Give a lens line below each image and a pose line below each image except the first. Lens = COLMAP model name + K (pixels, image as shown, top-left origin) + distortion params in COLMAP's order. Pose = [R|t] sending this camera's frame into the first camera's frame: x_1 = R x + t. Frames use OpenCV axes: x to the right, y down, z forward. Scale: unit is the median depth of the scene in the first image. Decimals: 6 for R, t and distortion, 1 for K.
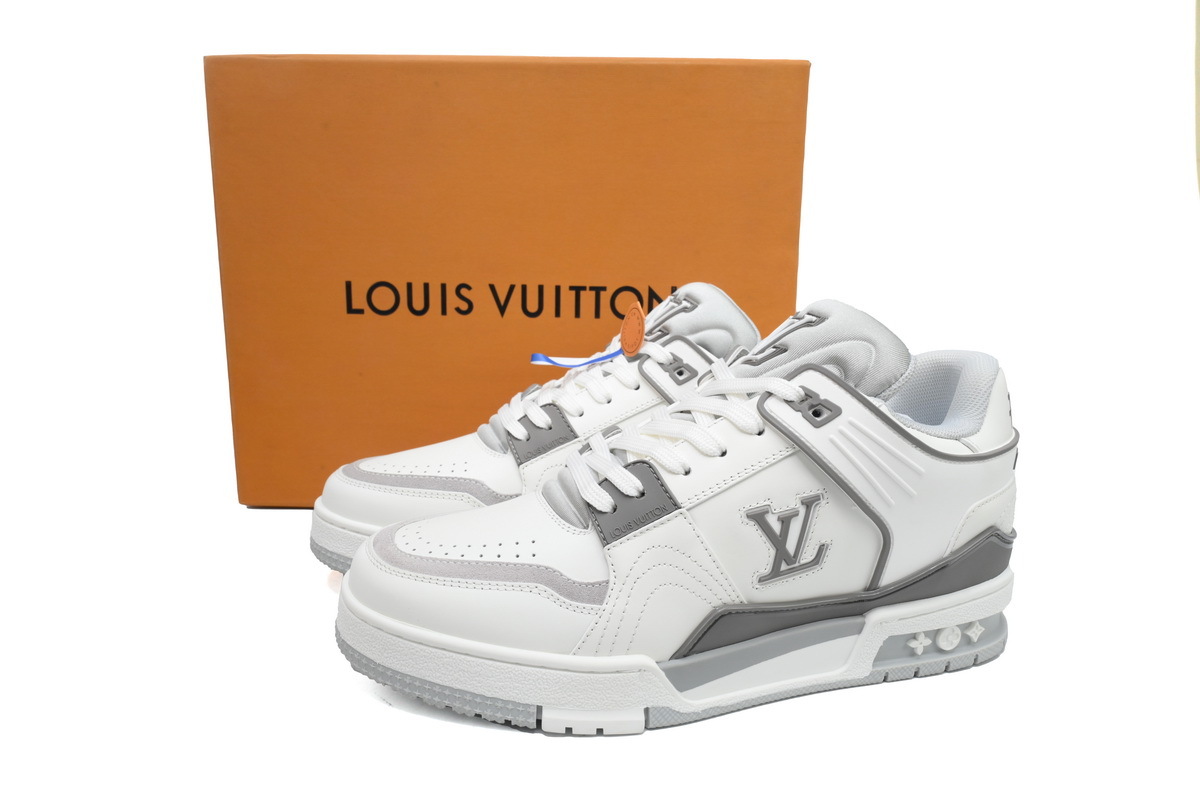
lens RADIAL K [[777.5, 0, 600.0], [0, 777.5, 400.0], [0, 0, 1]] dist [-0.001116, -0.001695]
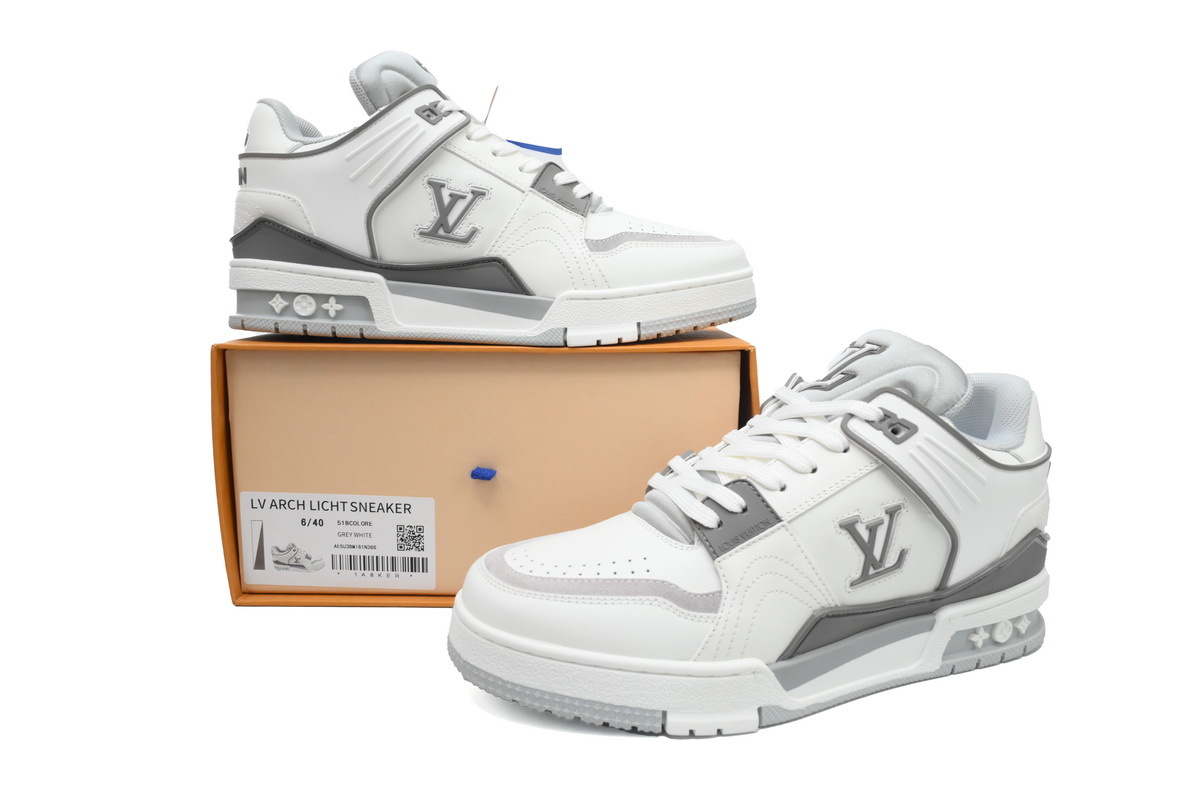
lens RADIAL K [[777.5, 0, 600.0], [0, 777.5, 400.0], [0, 0, 1]] dist [-0.001116, -0.001695]
pose [[0.995519, -0.025036, 0.091192, -0.244486], [0.028983, 0.998688, -0.042214, 0.007006], [-0.090016, 0.044668, 0.994938, -0.076457]]
